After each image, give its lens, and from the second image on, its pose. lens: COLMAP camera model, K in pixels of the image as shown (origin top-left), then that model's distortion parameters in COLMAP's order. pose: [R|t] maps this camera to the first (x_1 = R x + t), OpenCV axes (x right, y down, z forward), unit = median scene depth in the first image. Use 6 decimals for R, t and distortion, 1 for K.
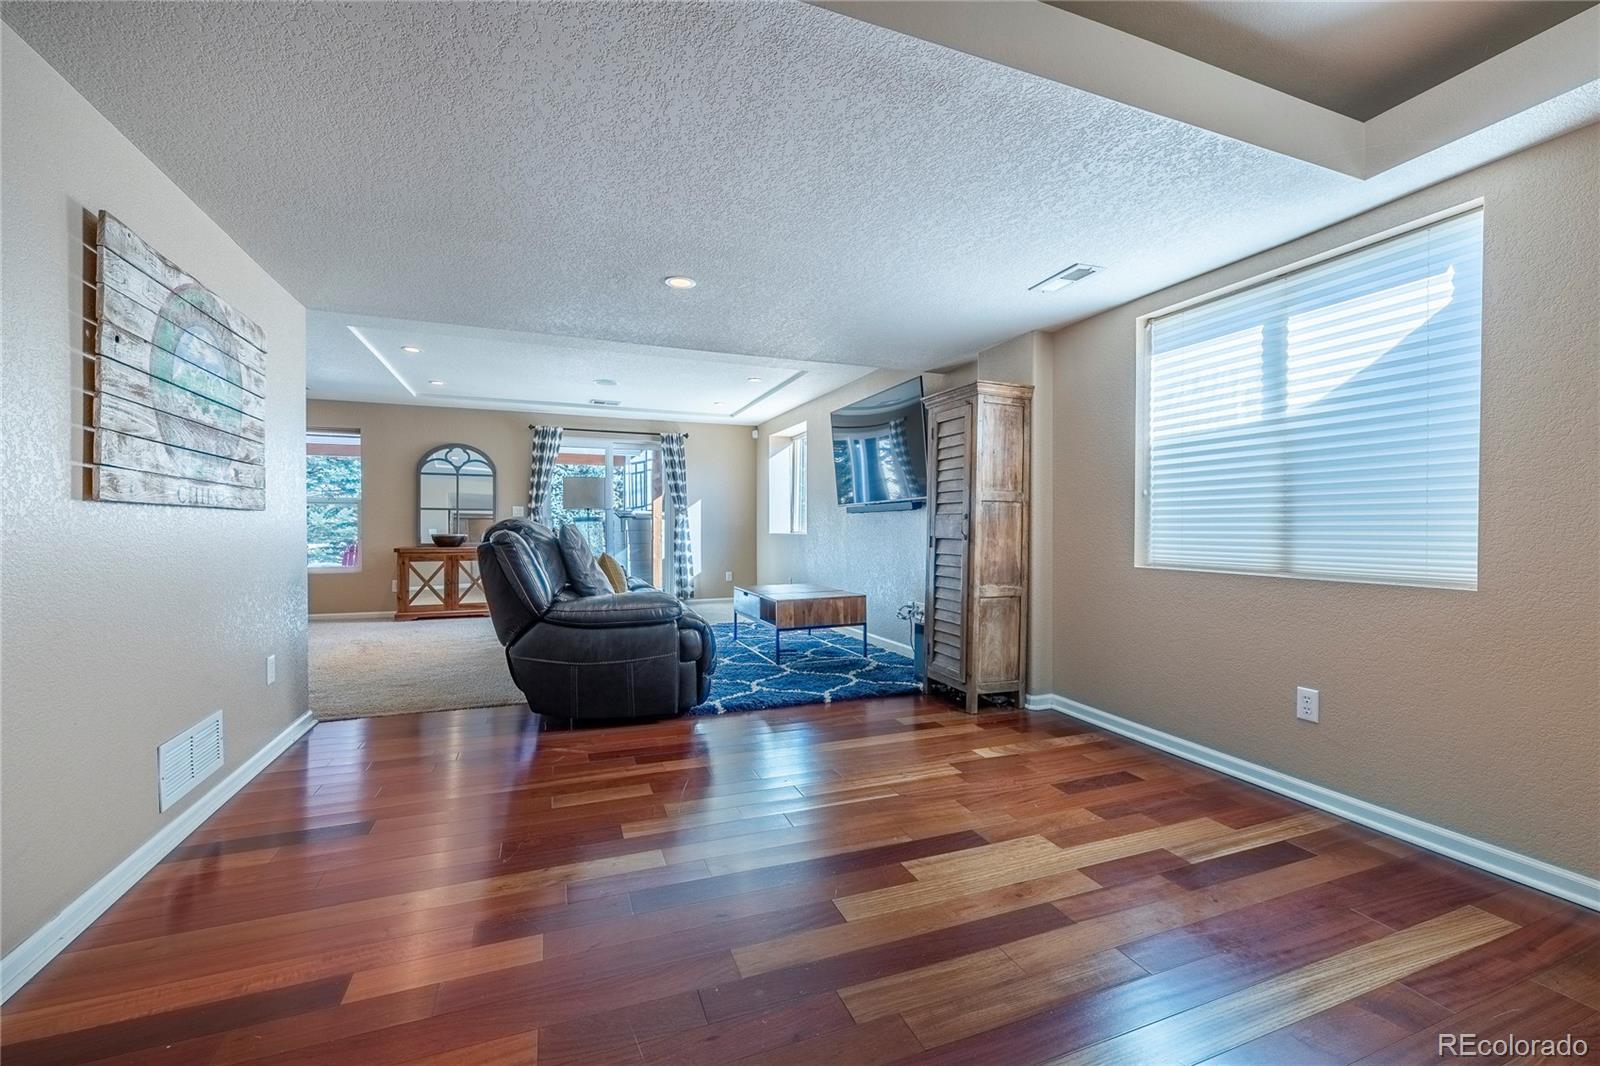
lens RADIAL K [[673.2, 0, 801.8], [0, 673.2, 534.3], [0, 0, 1]] dist [0.000061, 0.000005]
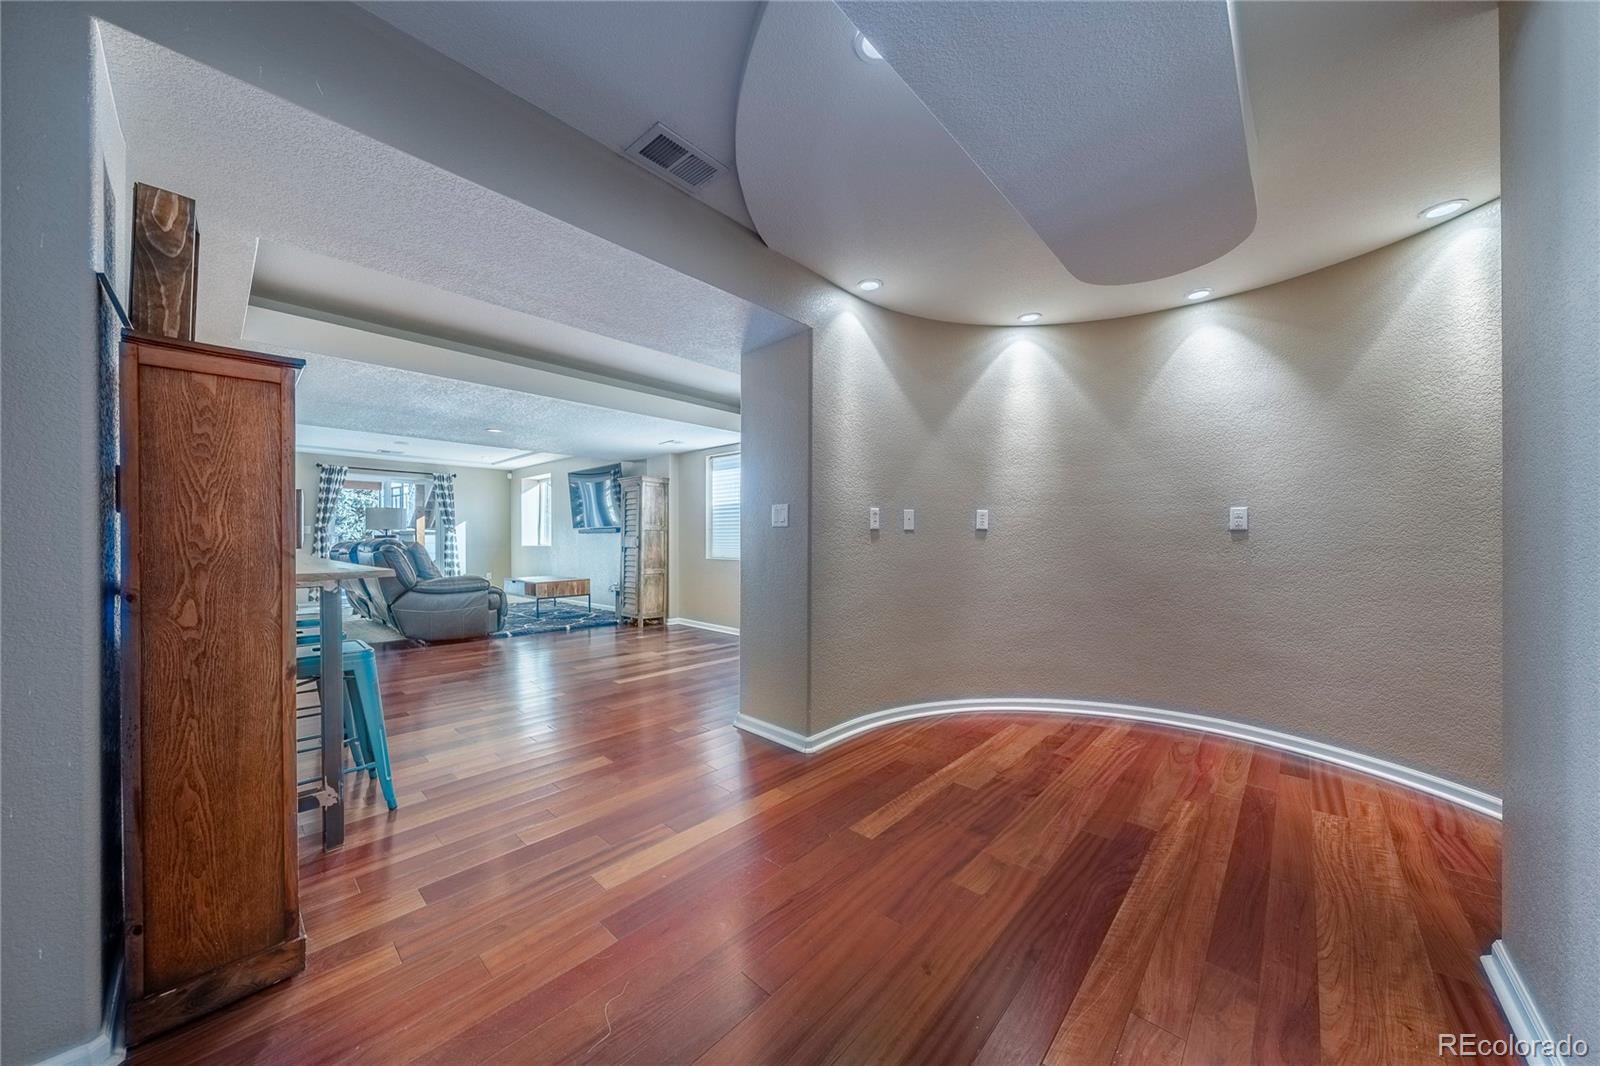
lens RADIAL K [[544.1, 0, 800.5], [0, 544.1, 541.4], [0, 0, 1]] dist [-0.000298, -0.000051]
pose [[0.899828, -0.002663, 0.436237, -0.042897], [0.005773, 0.999966, -0.005804, 0.000096], [-0.436207, 0.007741, 0.899813, -0.726261]]
